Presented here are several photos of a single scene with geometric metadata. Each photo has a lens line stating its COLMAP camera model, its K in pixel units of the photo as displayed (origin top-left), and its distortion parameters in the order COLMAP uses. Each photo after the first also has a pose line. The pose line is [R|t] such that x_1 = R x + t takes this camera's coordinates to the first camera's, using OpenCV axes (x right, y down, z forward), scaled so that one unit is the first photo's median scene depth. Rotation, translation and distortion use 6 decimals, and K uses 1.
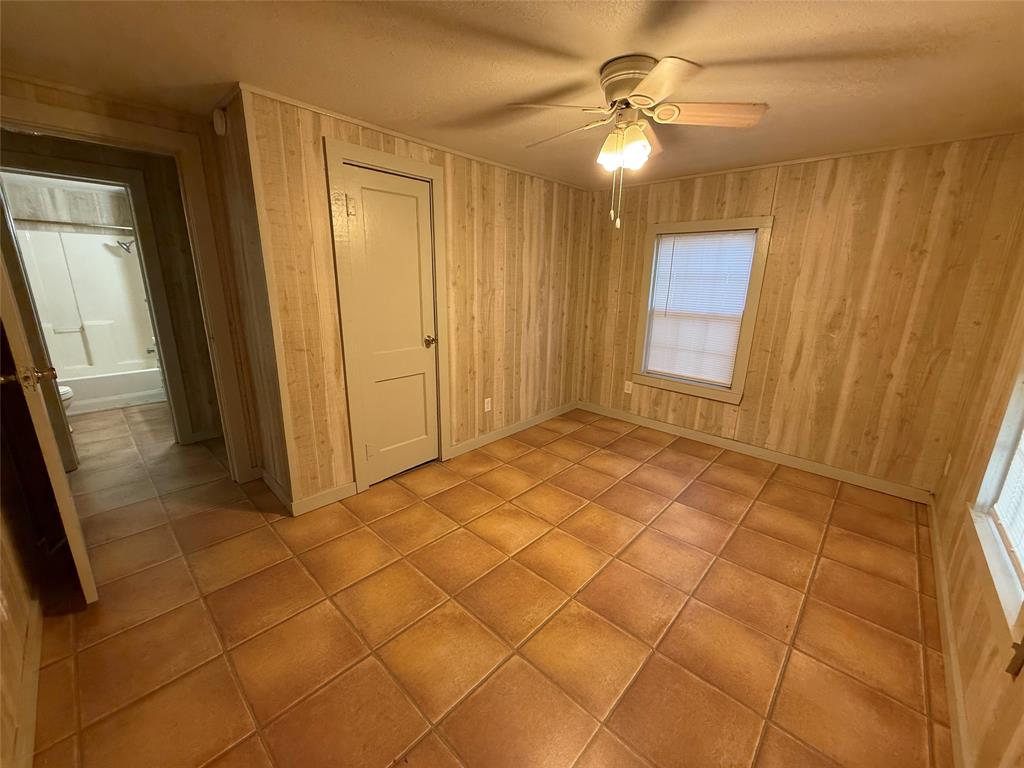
lens RADIAL K [[405.2, 0, 509.7], [0, 405.2, 384.5], [0, 0, 1]] dist [0.001215, 0.000113]
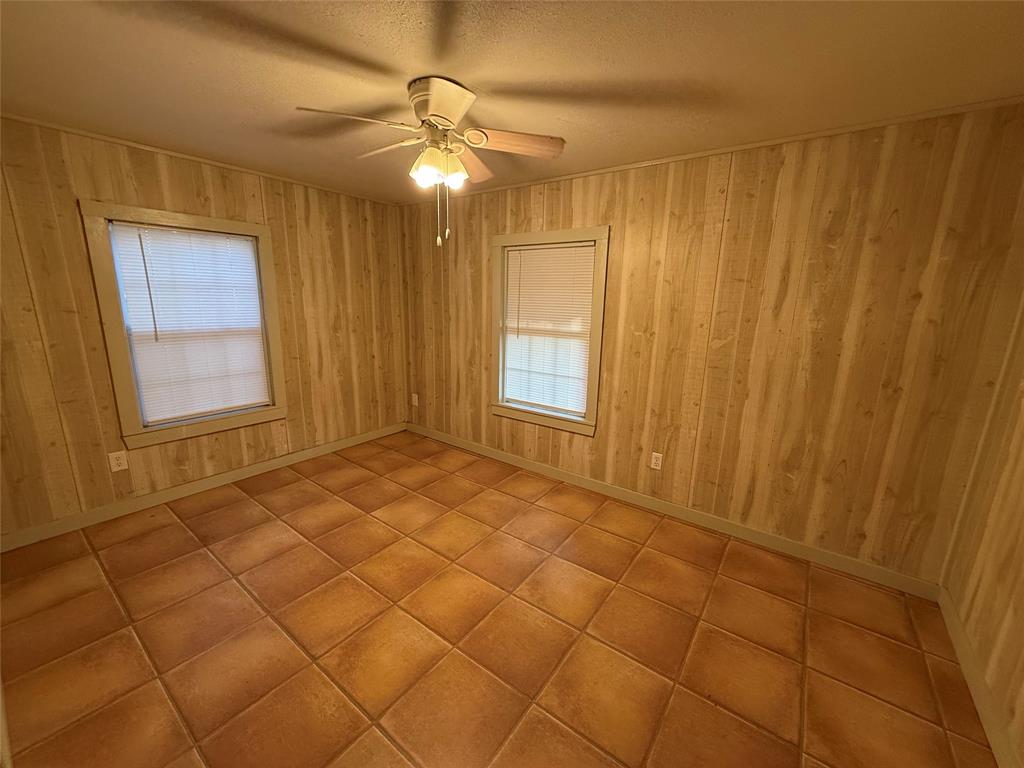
lens RADIAL K [[405.2, 0, 509.7], [0, 405.2, 384.5], [0, 0, 1]] dist [0.001215, 0.000113]
pose [[-0.110149, -0.236560, 0.965353, -0.480434], [0.231633, 0.938409, 0.256387, -0.172459], [-0.966547, 0.251848, -0.048570, 0.587031]]
